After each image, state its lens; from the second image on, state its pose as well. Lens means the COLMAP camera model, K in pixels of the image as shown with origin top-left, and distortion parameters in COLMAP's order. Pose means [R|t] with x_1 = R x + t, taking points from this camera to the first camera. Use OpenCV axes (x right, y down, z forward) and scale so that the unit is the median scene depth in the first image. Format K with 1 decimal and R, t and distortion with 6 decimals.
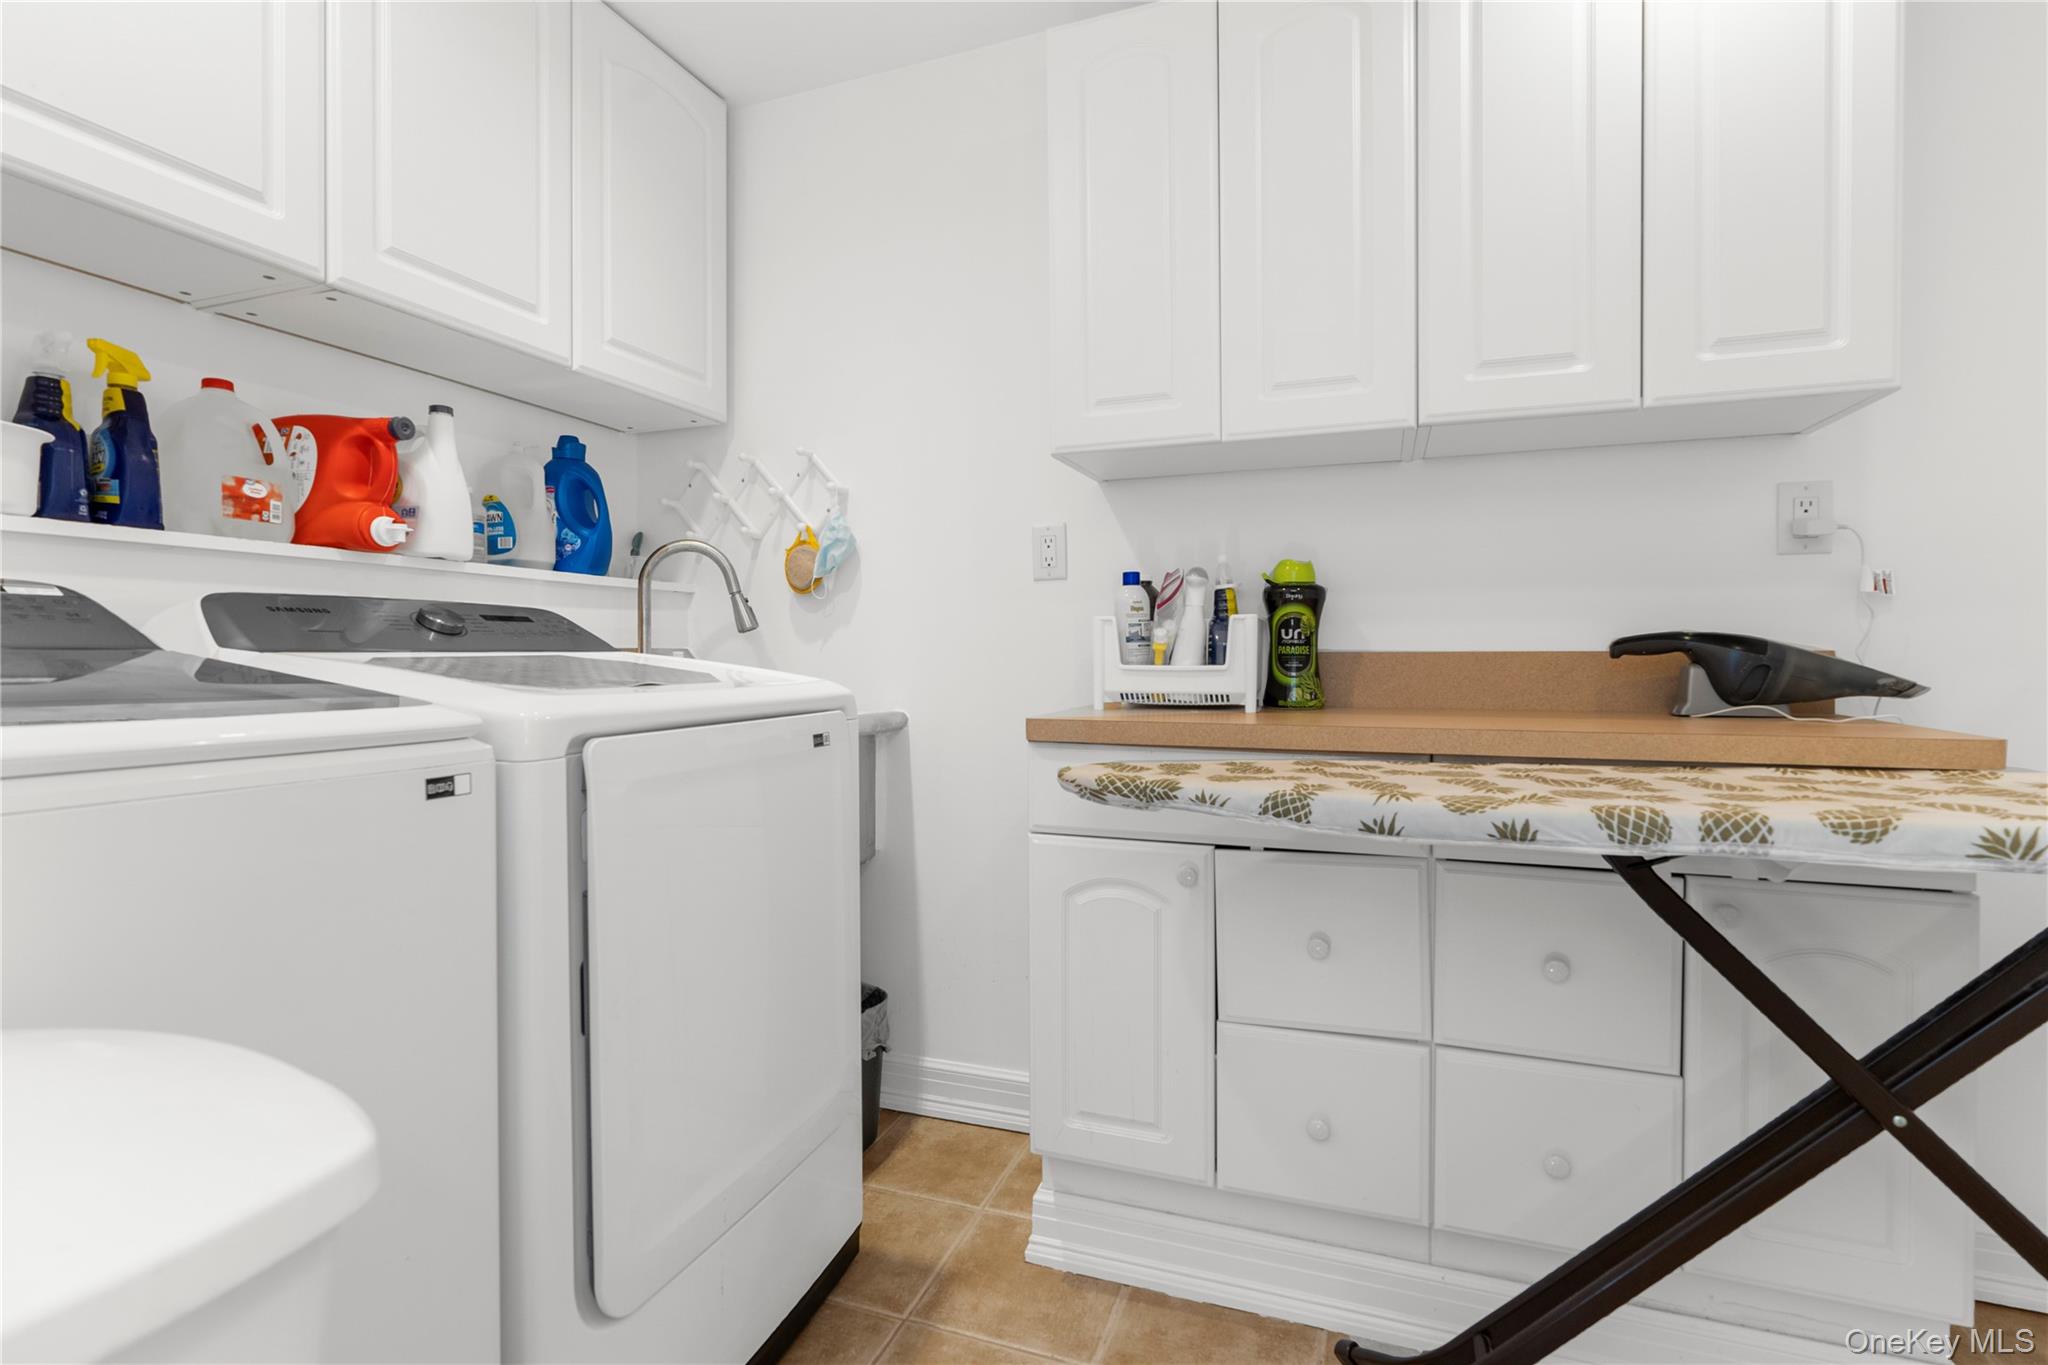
lens RADIAL K [[1002.1, 0, 1026.8], [0, 1002.1, 664.1], [0, 0, 1]] dist [0.000294, -0.000027]
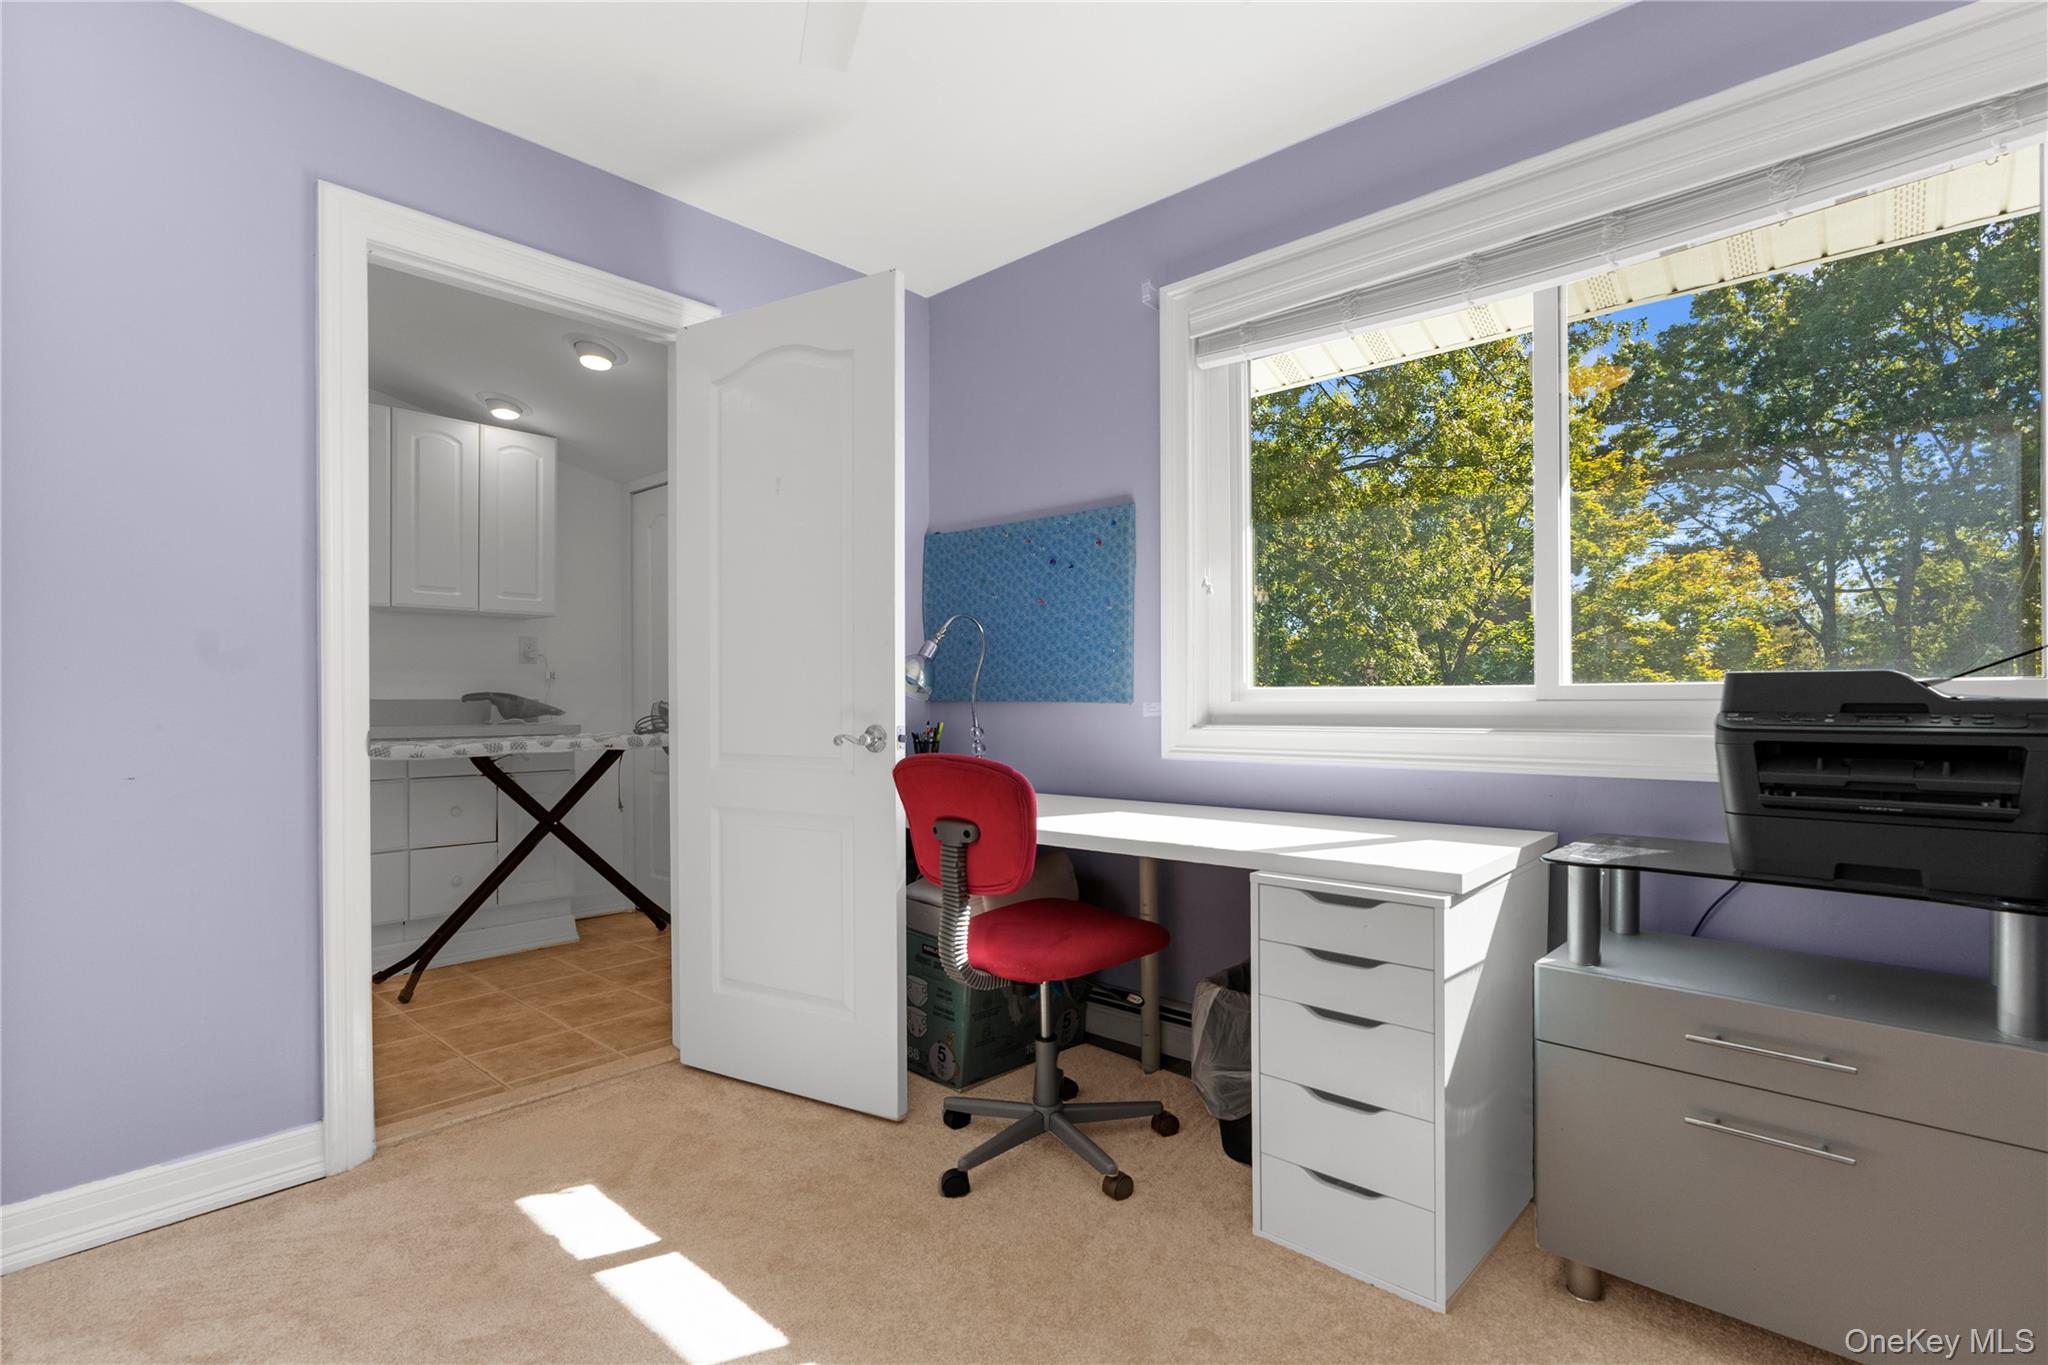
lens RADIAL K [[941.8, 0, 1036.4], [0, 941.8, 689.7], [0, 0, 1]] dist [-0.026254, 0.014112]
pose [[0.382652, 0.008664, 0.923852, -1.171295], [0.011342, 0.999837, -0.014074, 0.013409], [-0.923823, 0.015864, 0.382491, -1.399293]]
